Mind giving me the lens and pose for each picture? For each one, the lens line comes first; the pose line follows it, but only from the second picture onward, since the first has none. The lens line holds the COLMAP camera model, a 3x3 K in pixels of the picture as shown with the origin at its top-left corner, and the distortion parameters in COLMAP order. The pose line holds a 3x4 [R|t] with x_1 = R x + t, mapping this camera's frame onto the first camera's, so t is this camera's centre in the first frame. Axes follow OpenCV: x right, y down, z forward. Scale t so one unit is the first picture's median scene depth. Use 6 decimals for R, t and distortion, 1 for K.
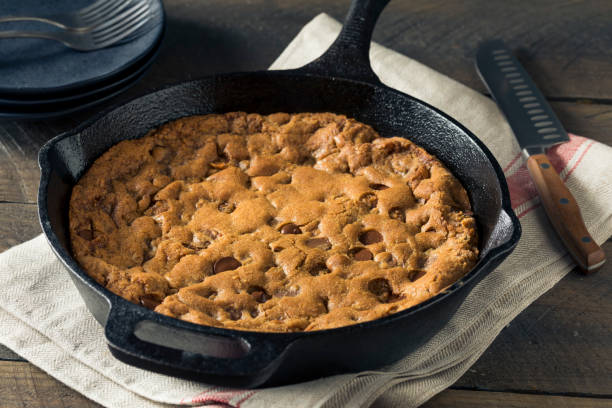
lens RADIAL K [[1914.4, 0, 306.0], [0, 1914.4, 204.0], [0, 0, 1]] dist [-0.029175, -0.334927]
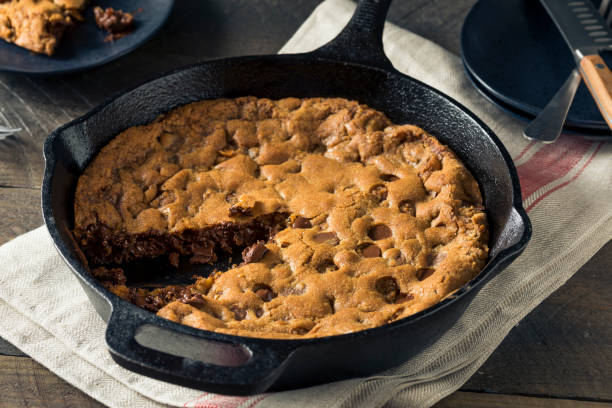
lens RADIAL K [[1914.4, 0, 306.0], [0, 1914.4, 204.0], [0, 0, 1]] dist [-0.029175, -0.334927]
pose [[0.999755, 0.010023, -0.019711, 0.014876], [-0.008996, 0.998632, 0.051519, -0.046391], [0.020201, -0.051329, 0.998477, 0.016736]]
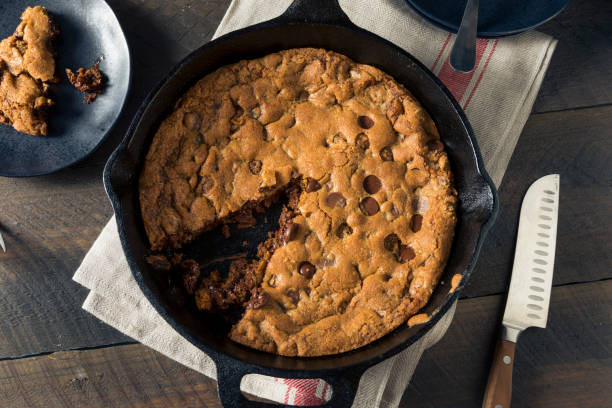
lens RADIAL K [[737.9, 0, 306.0], [0, 737.9, 204.0], [0, 0, 1]] dist [0.005414, 0.017127]
pose [[0.976364, -0.205945, 0.065573, -0.046427], [0.110558, 0.736596, 0.667236, -0.311770], [-0.185715, -0.644216, 0.741954, 0.607214]]
